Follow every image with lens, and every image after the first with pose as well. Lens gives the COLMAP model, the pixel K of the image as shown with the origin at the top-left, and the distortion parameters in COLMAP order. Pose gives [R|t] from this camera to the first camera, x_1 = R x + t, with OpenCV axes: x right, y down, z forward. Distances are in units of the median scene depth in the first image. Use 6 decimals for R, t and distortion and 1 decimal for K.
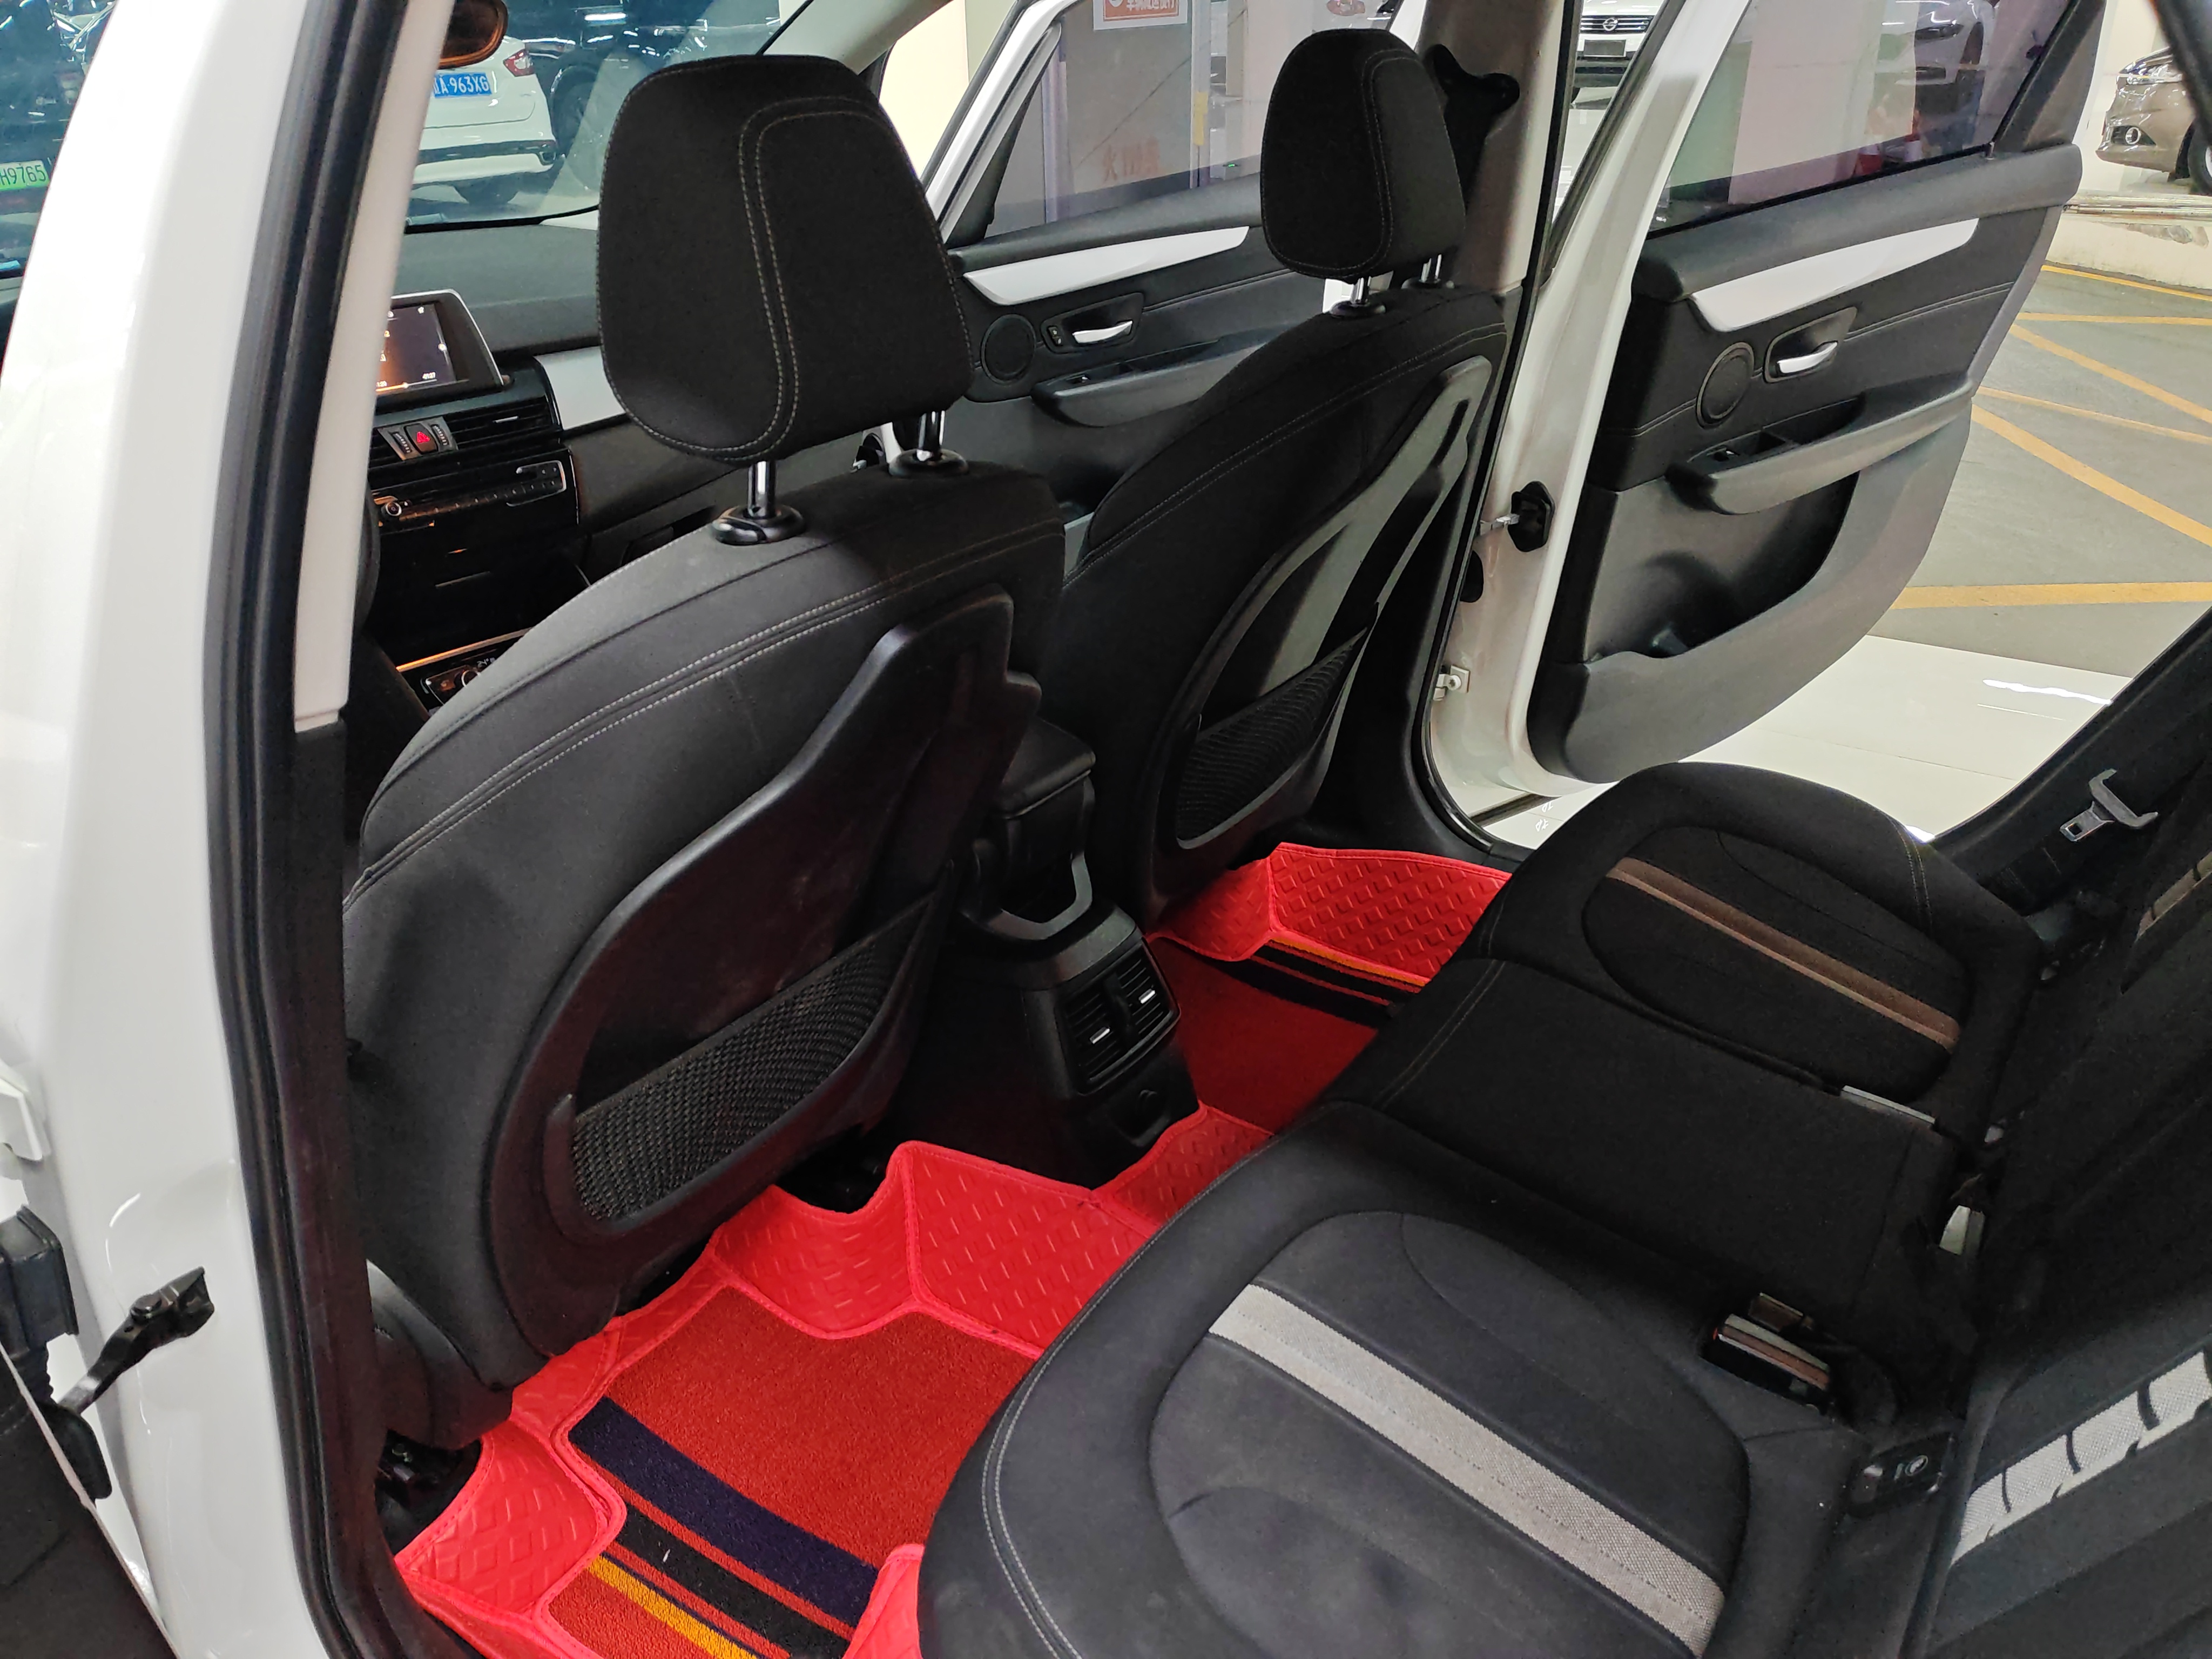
lens RADIAL K [[1717.6, 0, 1096.1], [0, 1717.6, 846.2], [0, 0, 1]] dist [0.015475, -0.002705]
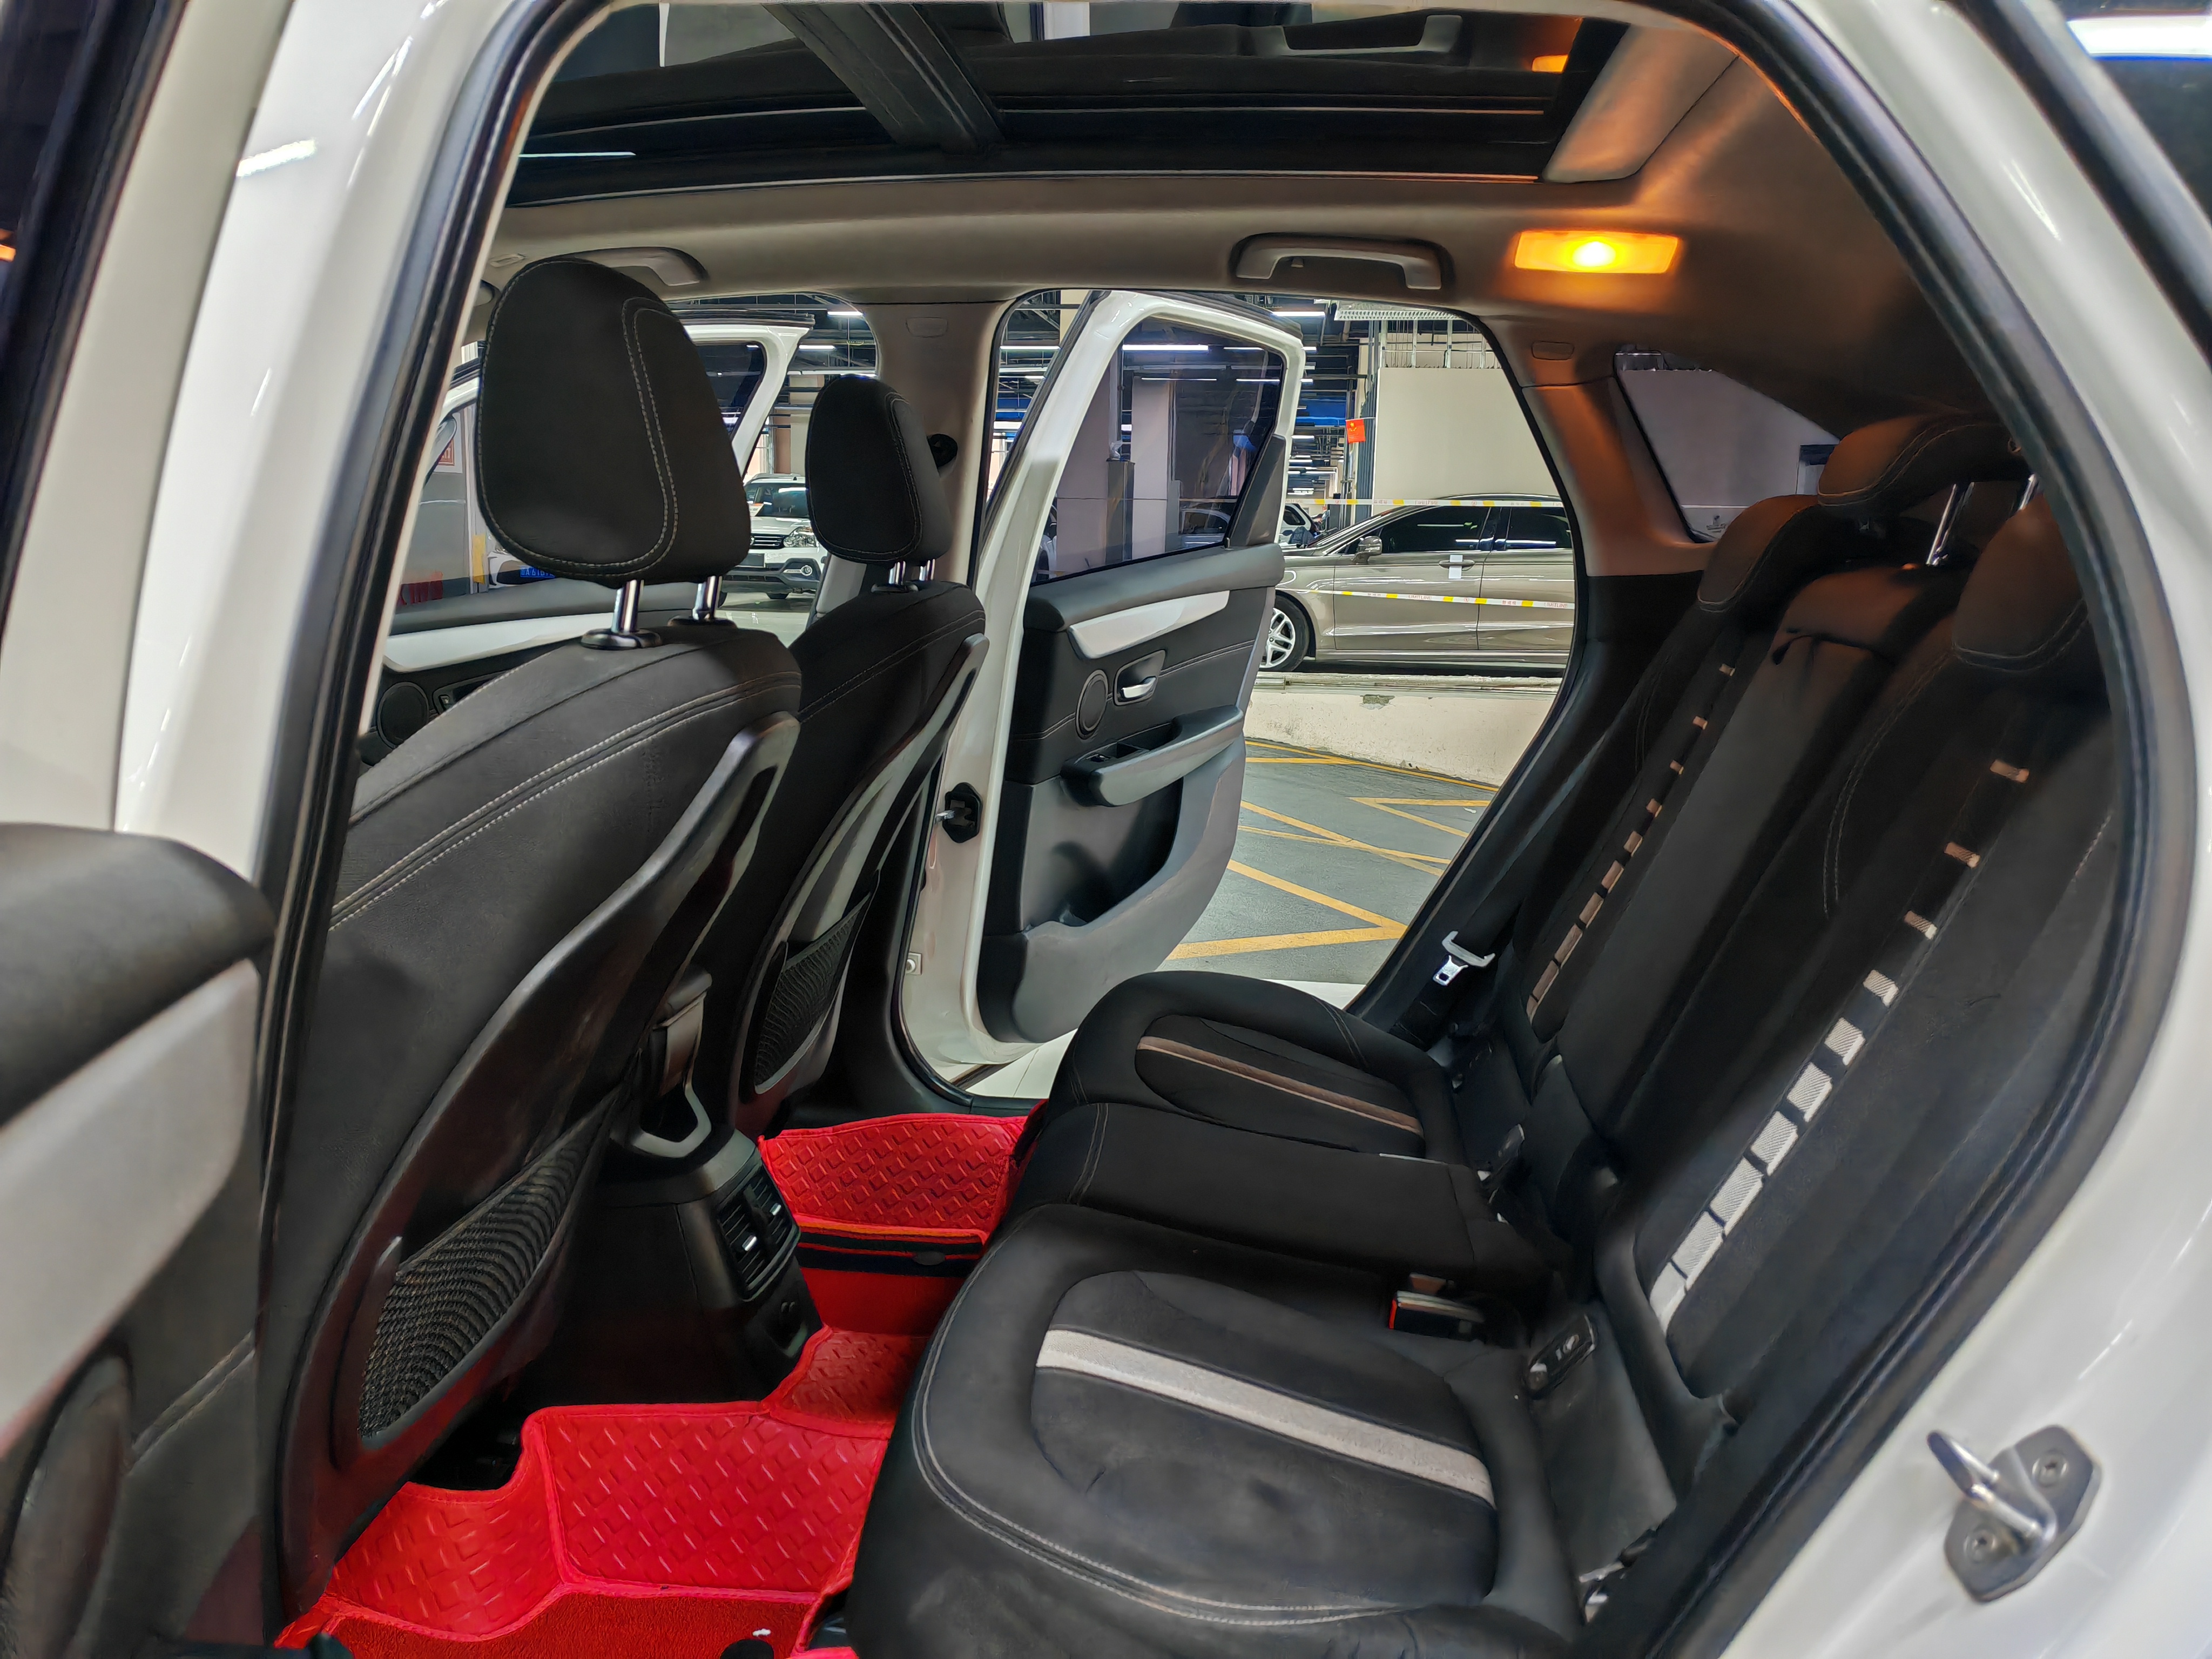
lens RADIAL K [[1717.6, 0, 1111.5], [0, 1717.6, 845.4], [0, 0, 1]] dist [0.015475, -0.002705]
pose [[0.882864, -0.050593, 0.466895, -0.208687], [0.177560, 0.956342, -0.232125, 0.121720], [-0.434767, 0.287837, 0.853304, -0.029793]]
